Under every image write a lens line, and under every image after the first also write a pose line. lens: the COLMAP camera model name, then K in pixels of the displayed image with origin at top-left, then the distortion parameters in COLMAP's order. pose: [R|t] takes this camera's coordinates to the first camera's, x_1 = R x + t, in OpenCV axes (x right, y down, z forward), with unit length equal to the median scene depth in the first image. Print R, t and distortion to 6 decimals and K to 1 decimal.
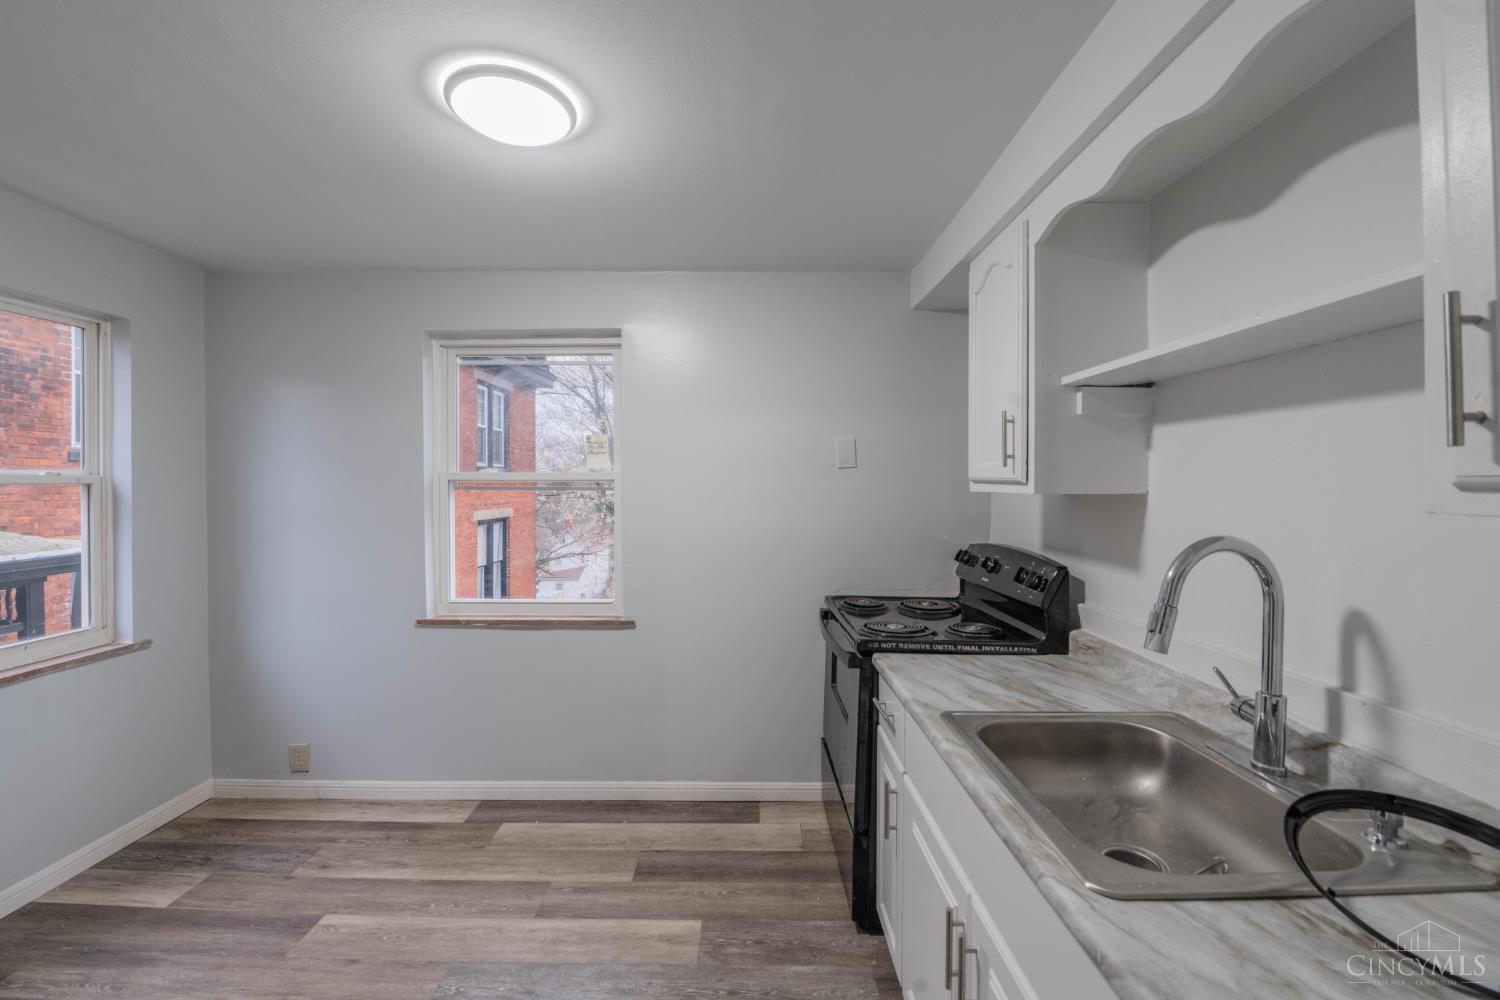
lens RADIAL K [[605.8, 0, 747.1], [0, 605.8, 484.9], [0, 0, 1]] dist [-0.015648, -0.000692]
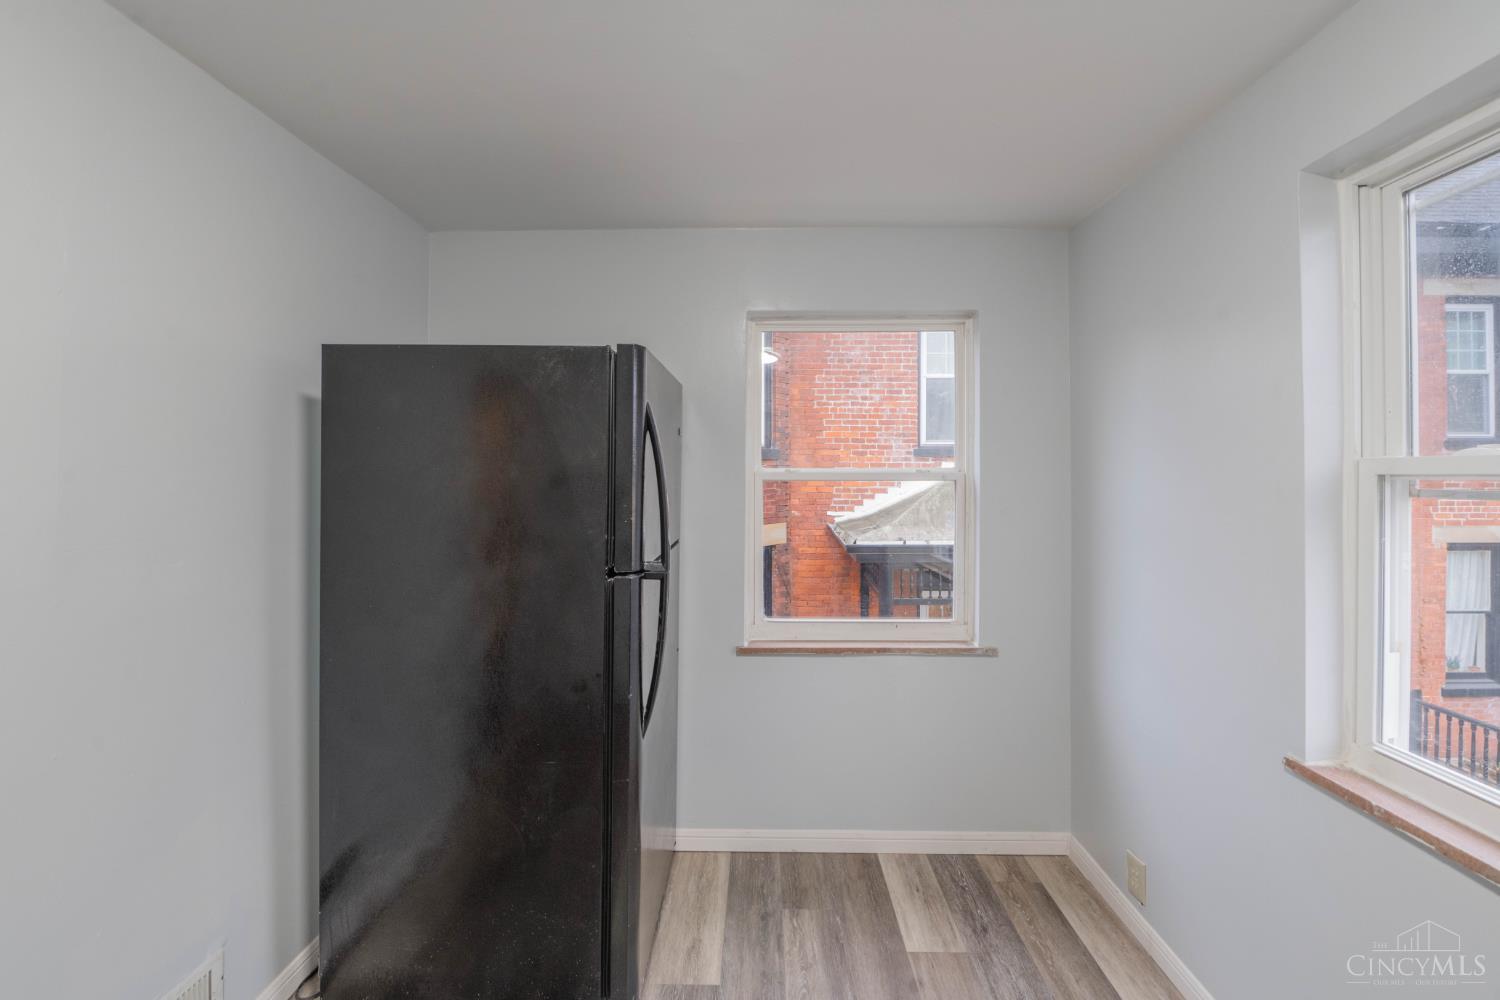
lens RADIAL K [[605.8, 0, 751.6], [0, 605.8, 473.3], [0, 0, 1]] dist [-0.015648, -0.000692]
pose [[-0.022006, -0.003841, -0.999750, -0.052697], [-0.000657, 0.999992, -0.003828, -0.009658], [0.999758, 0.000573, -0.022009, 0.658292]]
